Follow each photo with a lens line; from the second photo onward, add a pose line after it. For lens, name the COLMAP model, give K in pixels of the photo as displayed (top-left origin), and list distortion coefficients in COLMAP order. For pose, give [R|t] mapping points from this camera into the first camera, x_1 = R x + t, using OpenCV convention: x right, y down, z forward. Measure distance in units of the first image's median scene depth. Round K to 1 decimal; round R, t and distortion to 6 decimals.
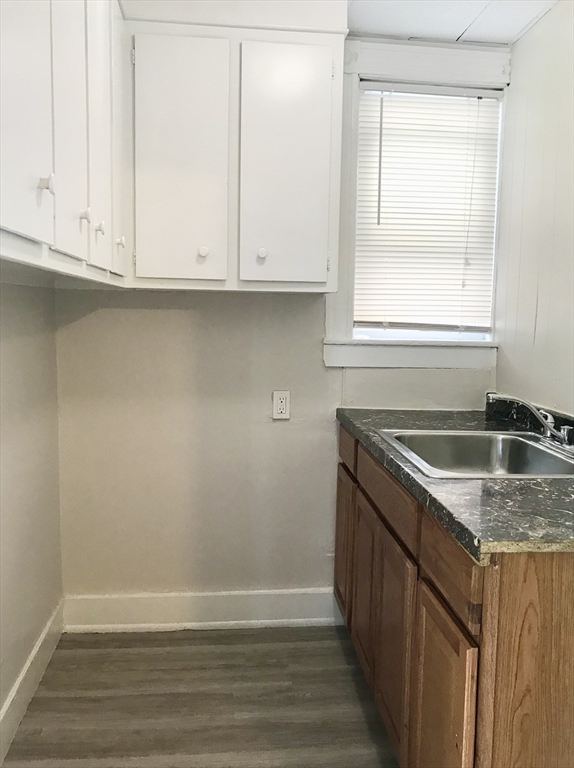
lens RADIAL K [[664.0, 0, 276.7], [0, 664.0, 384.5], [0, 0, 1]] dist [0.021282, -0.002798]
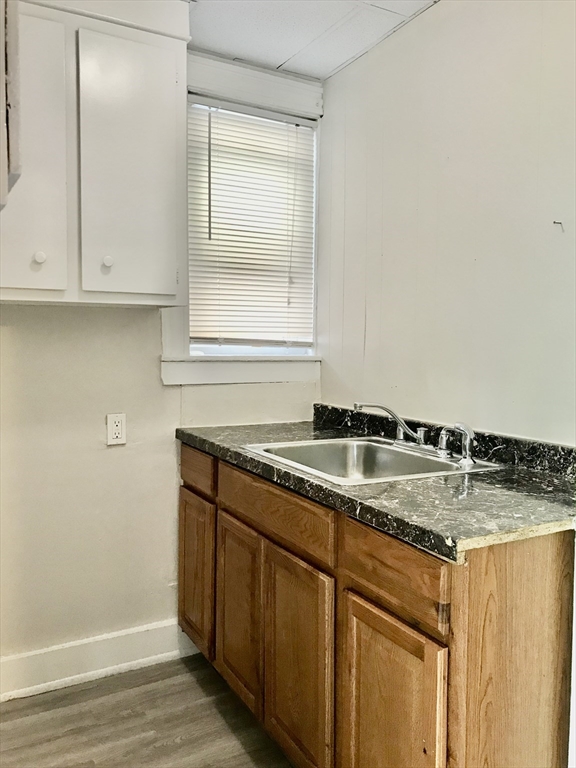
lens RADIAL K [[646.0, 0, 288.0], [0, 646.0, 384.0], [0, 0, 1]] dist [0.055622, -0.082093]
pose [[0.916435, -0.038415, 0.398336, -0.136876], [0.052611, 0.998308, -0.024764, 0.003878], [-0.396711, 0.043651, 0.916905, 0.080923]]
